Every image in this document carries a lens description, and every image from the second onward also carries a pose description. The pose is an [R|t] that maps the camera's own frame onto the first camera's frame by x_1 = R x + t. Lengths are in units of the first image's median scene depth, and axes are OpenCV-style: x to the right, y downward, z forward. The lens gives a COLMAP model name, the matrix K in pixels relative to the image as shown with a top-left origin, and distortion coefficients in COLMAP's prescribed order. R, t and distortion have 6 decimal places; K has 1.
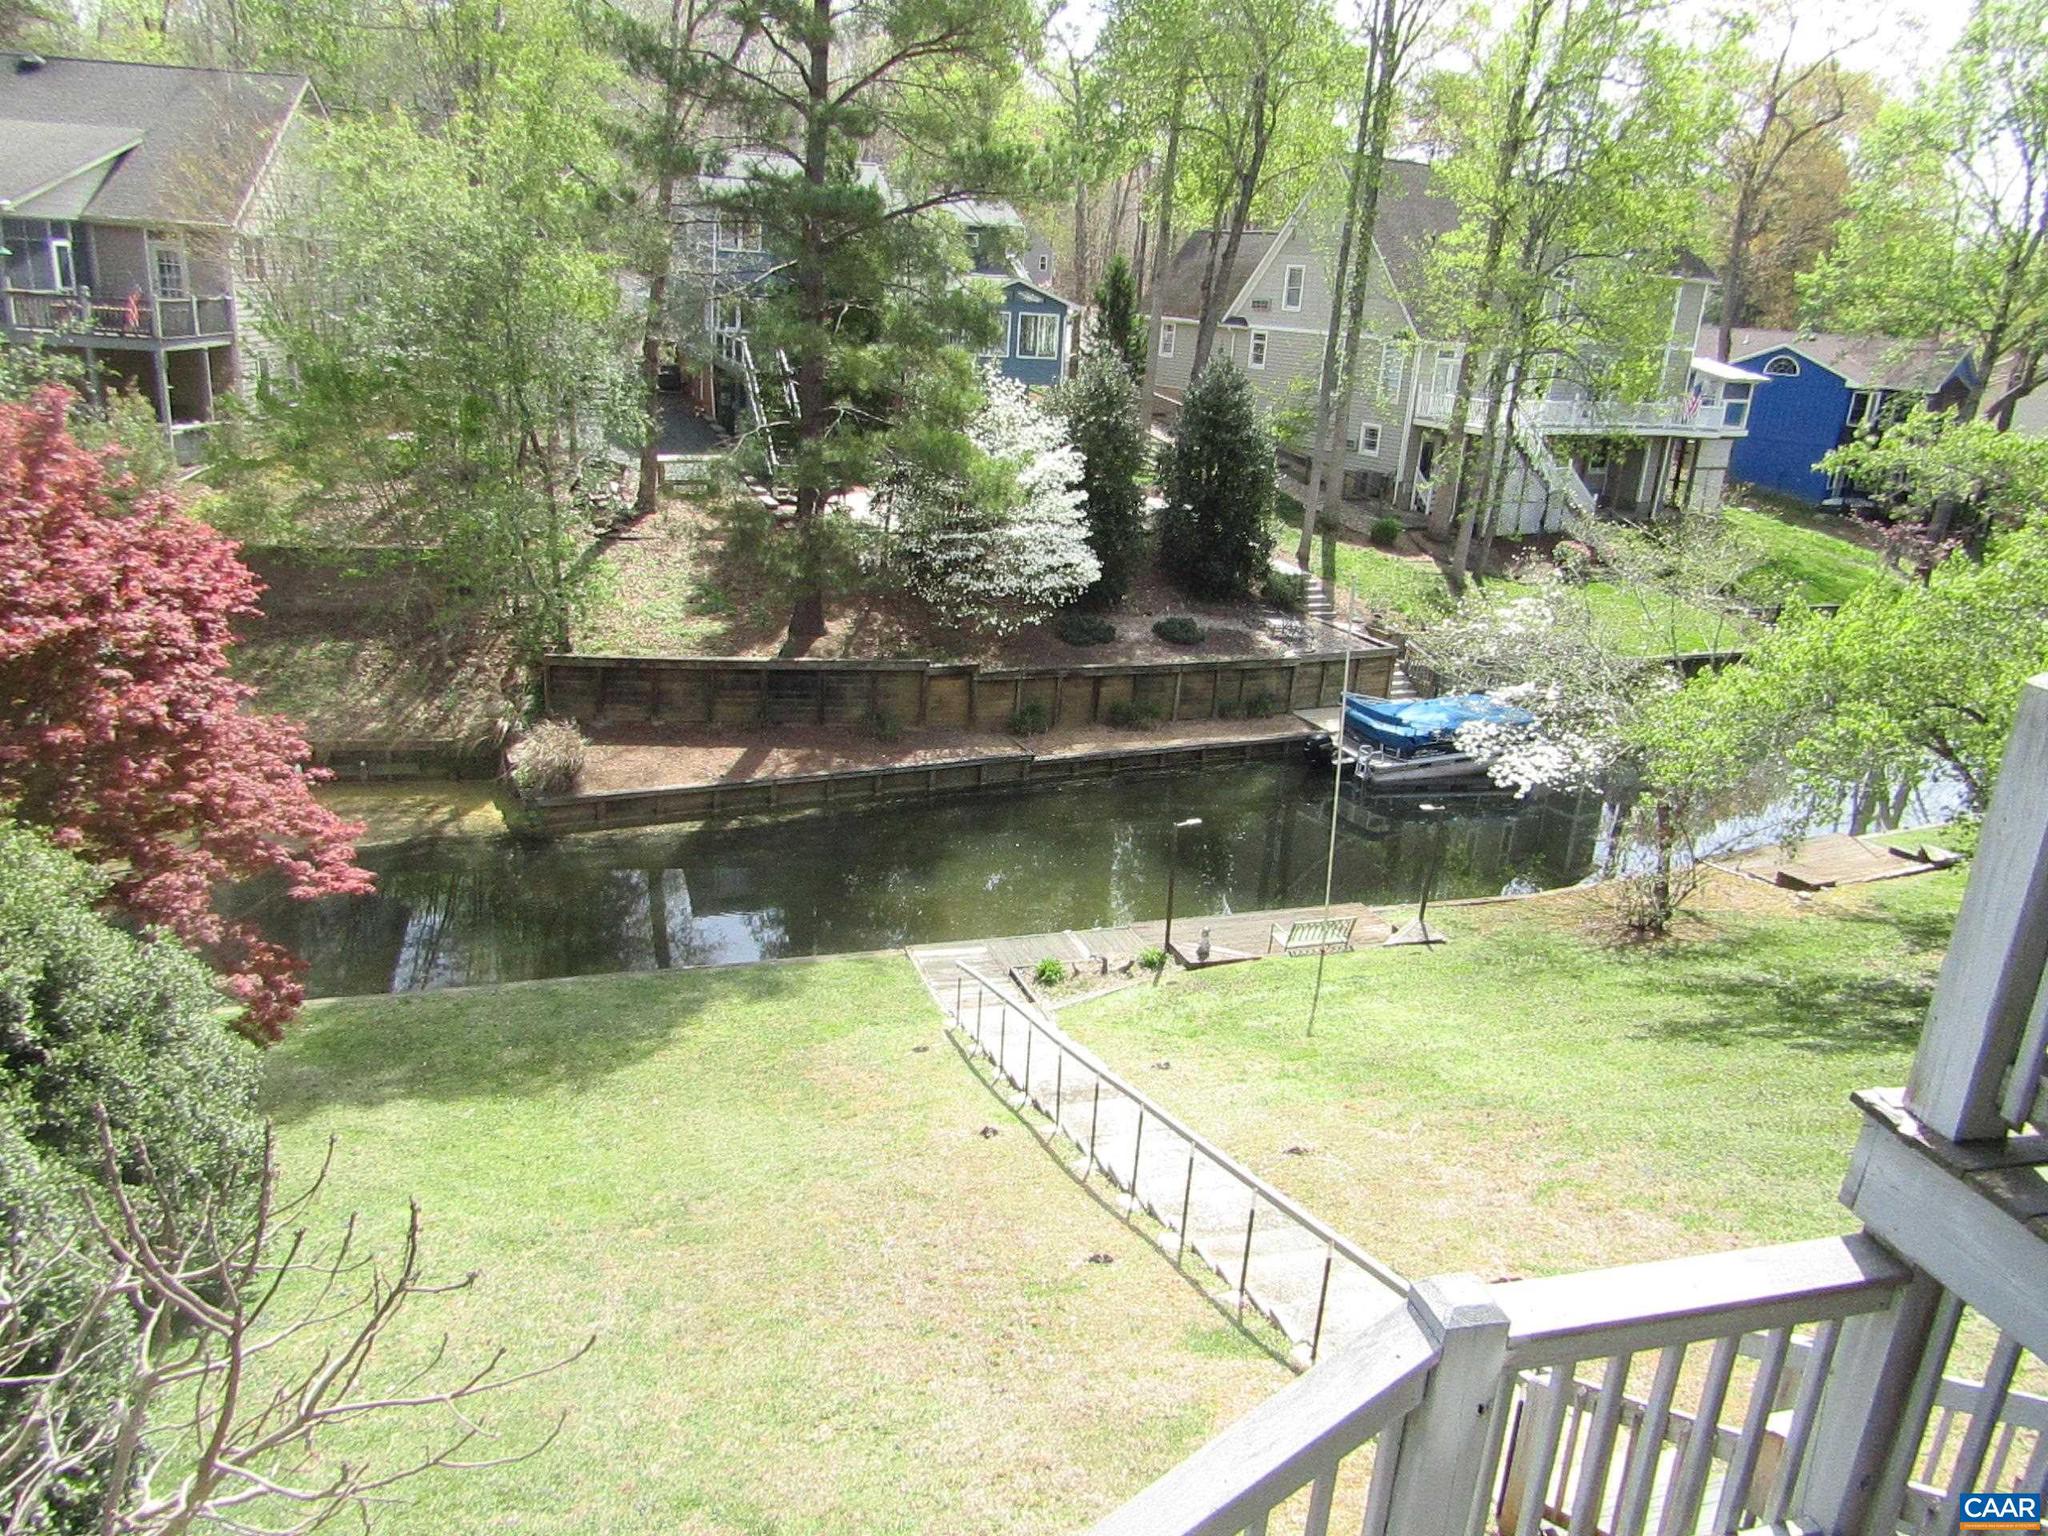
lens RADIAL K [[1450.6, 0, 1024.0], [0, 1450.6, 768.0], [0, 0, 1]] dist [-0.011662, 0.000862]
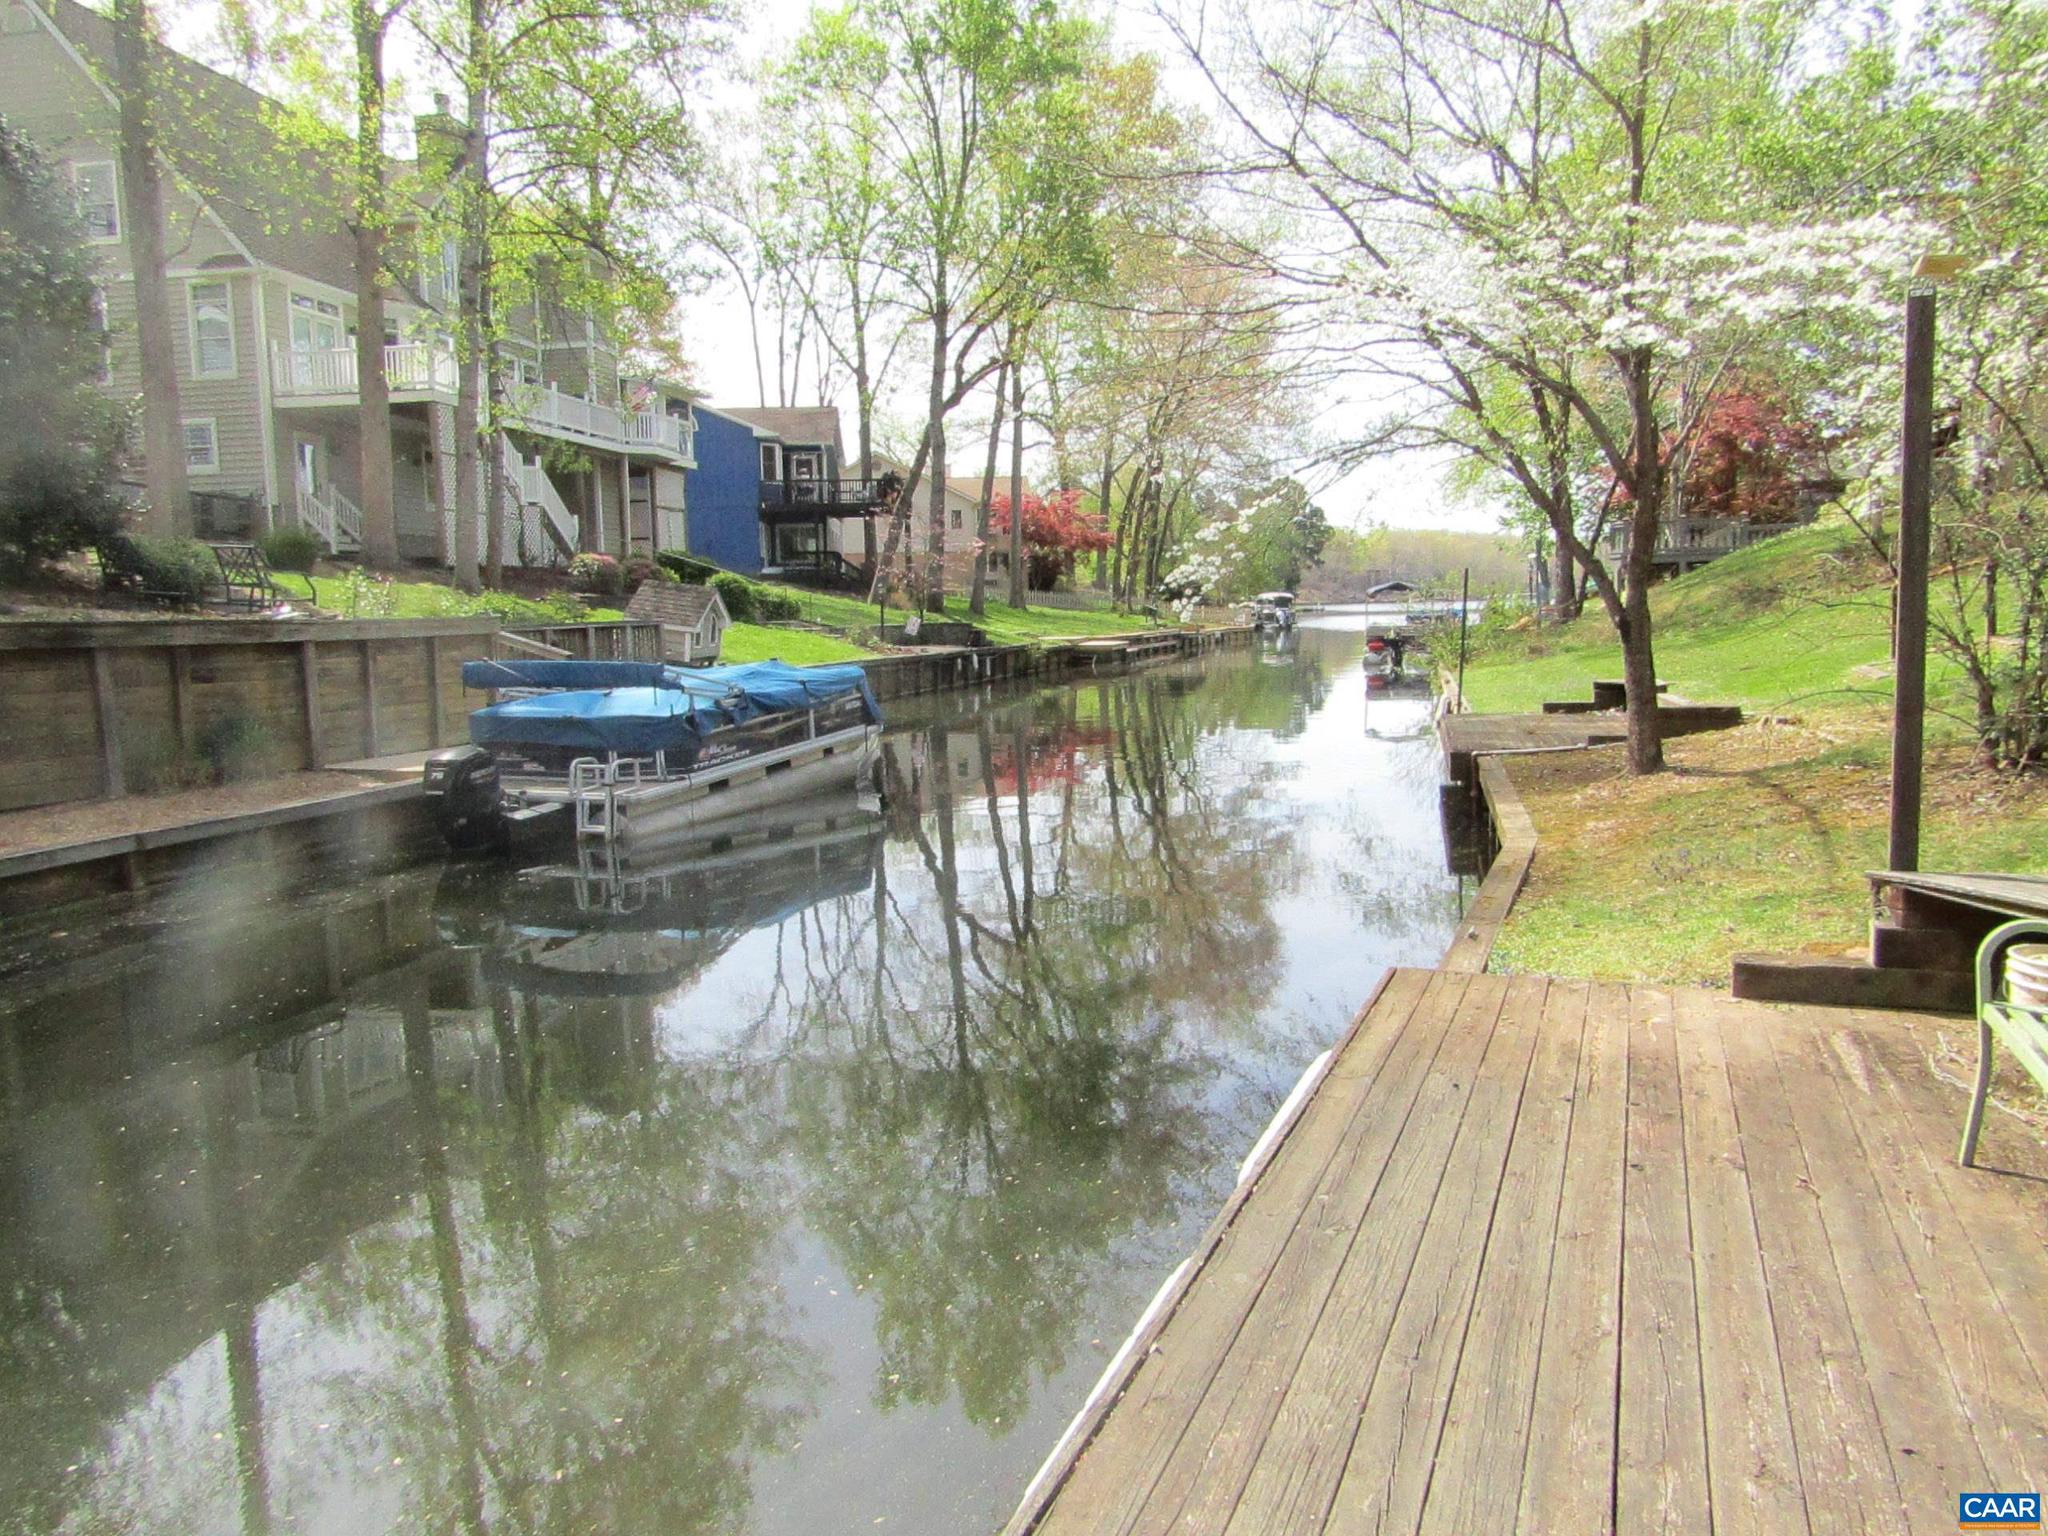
lens RADIAL K [[1450.6, 0, 1024.0], [0, 1450.6, 768.0], [0, 0, 1]] dist [-0.011662, 0.000862]
pose [[0.668199, -0.158768, 0.726845, 0.029954], [0.290235, 0.955186, -0.058171, 0.044457], [-0.685036, 0.249826, 0.684334, 0.655769]]
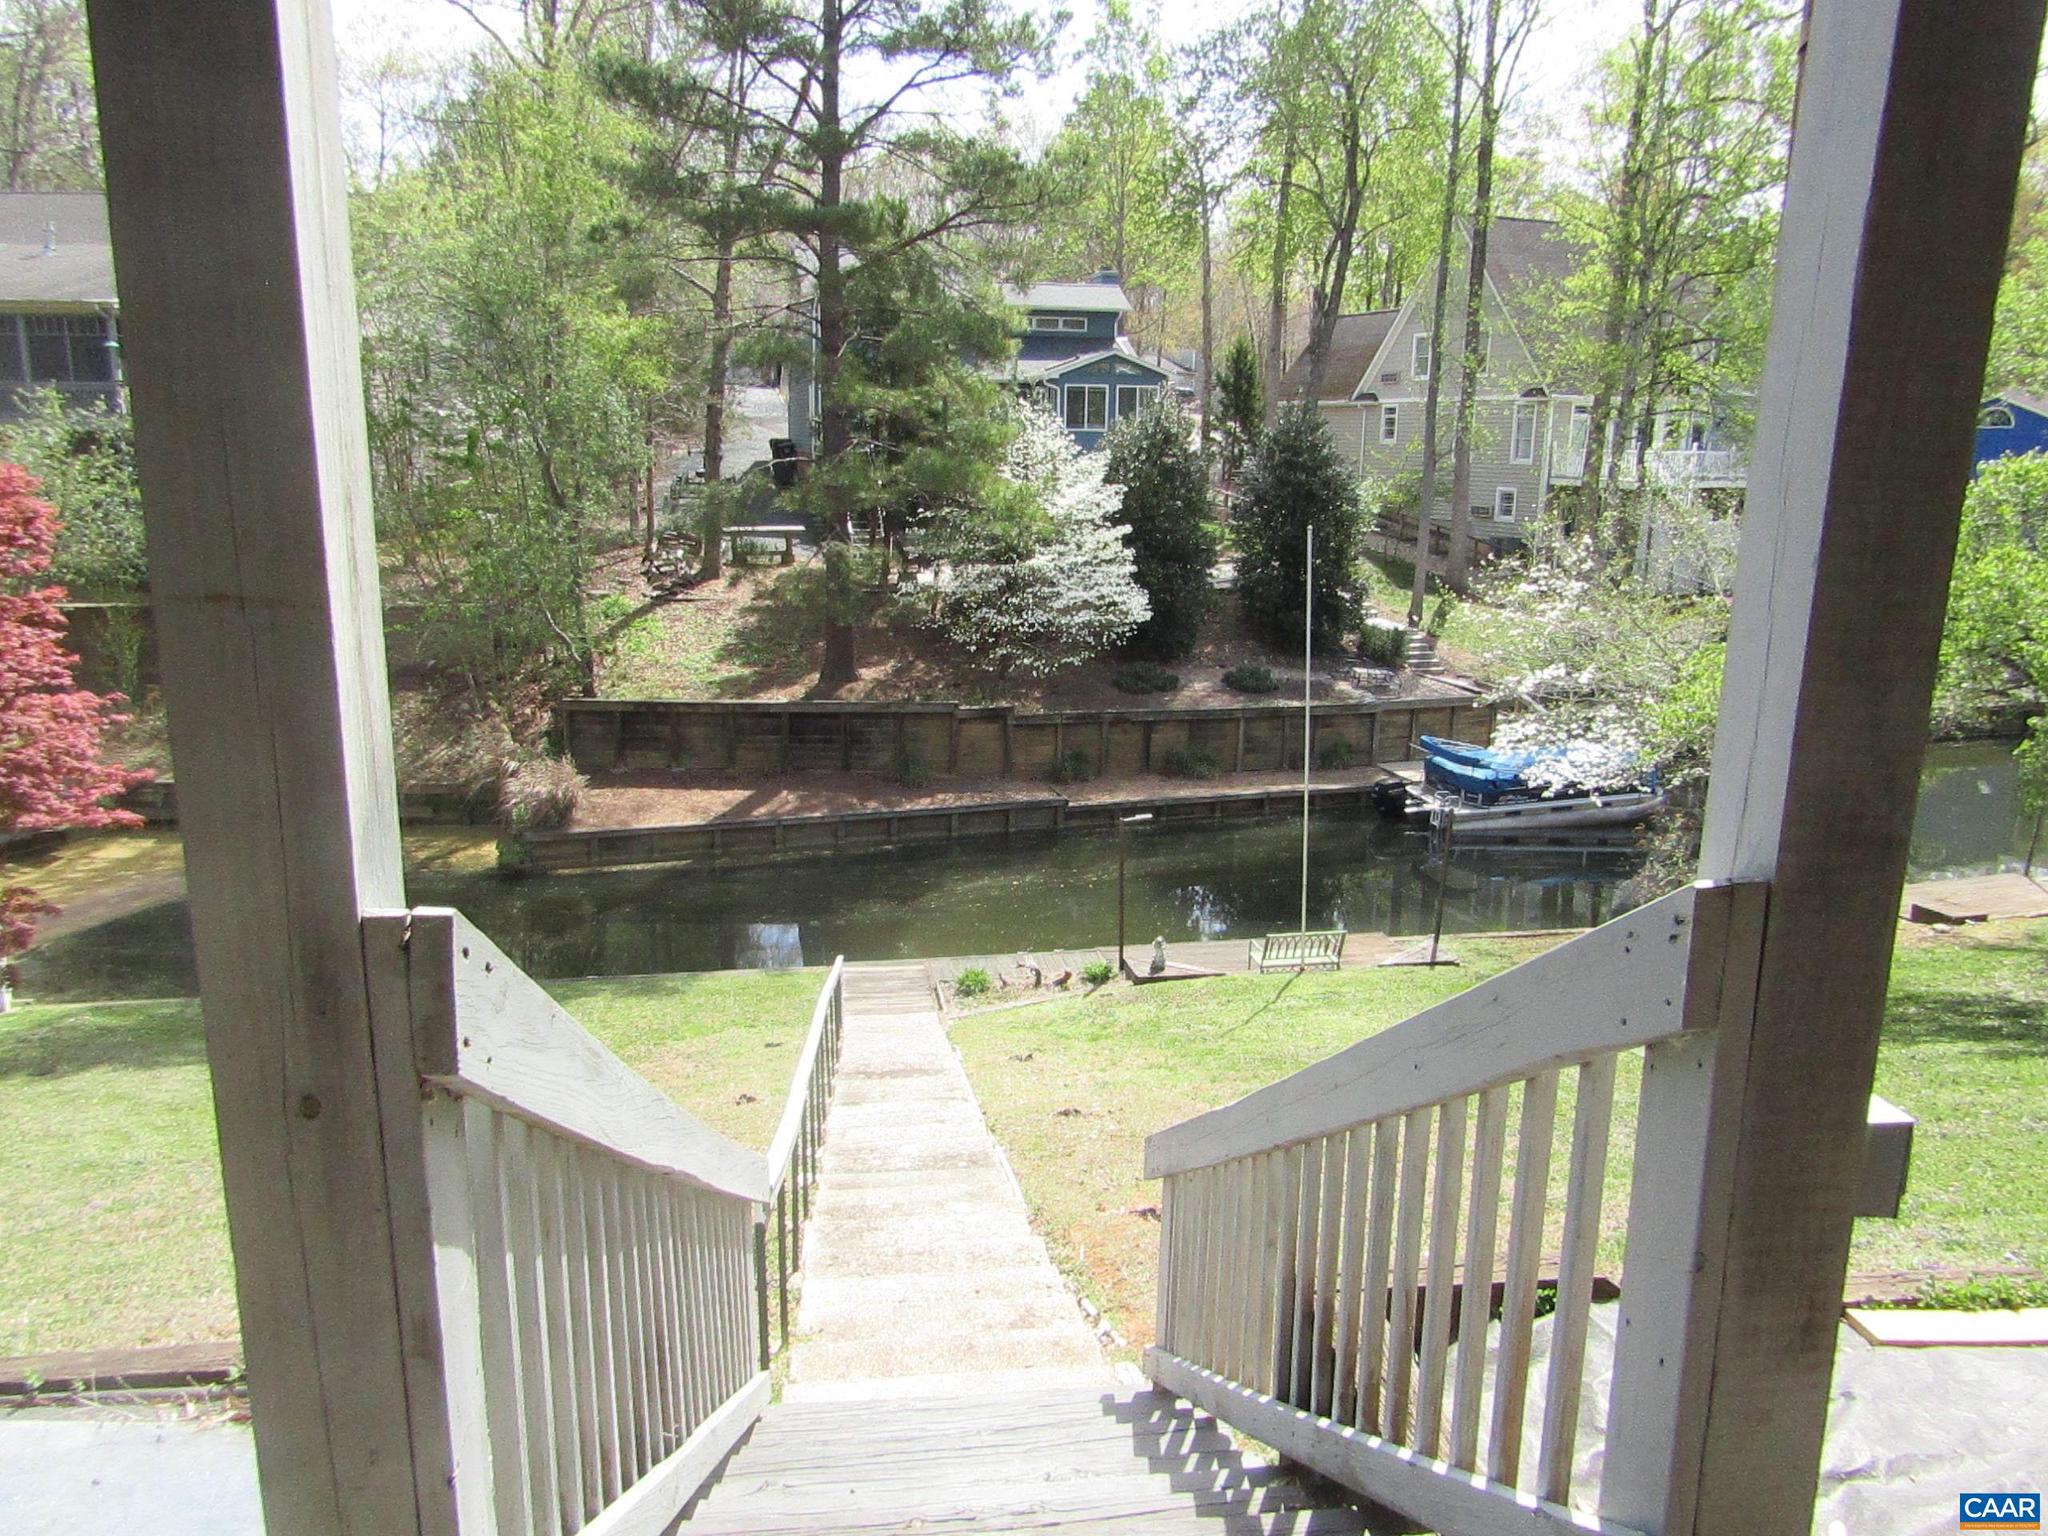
lens RADIAL K [[1453.2, 0, 1024.0], [0, 1453.2, 768.0], [0, 0, 1]] dist [-0.006017, -0.004514]
pose [[0.988048, -0.016918, -0.153212, 0.115843], [0.001058, 0.994680, -0.103011, 0.063090], [0.154140, 0.101617, 0.982810, 0.074027]]
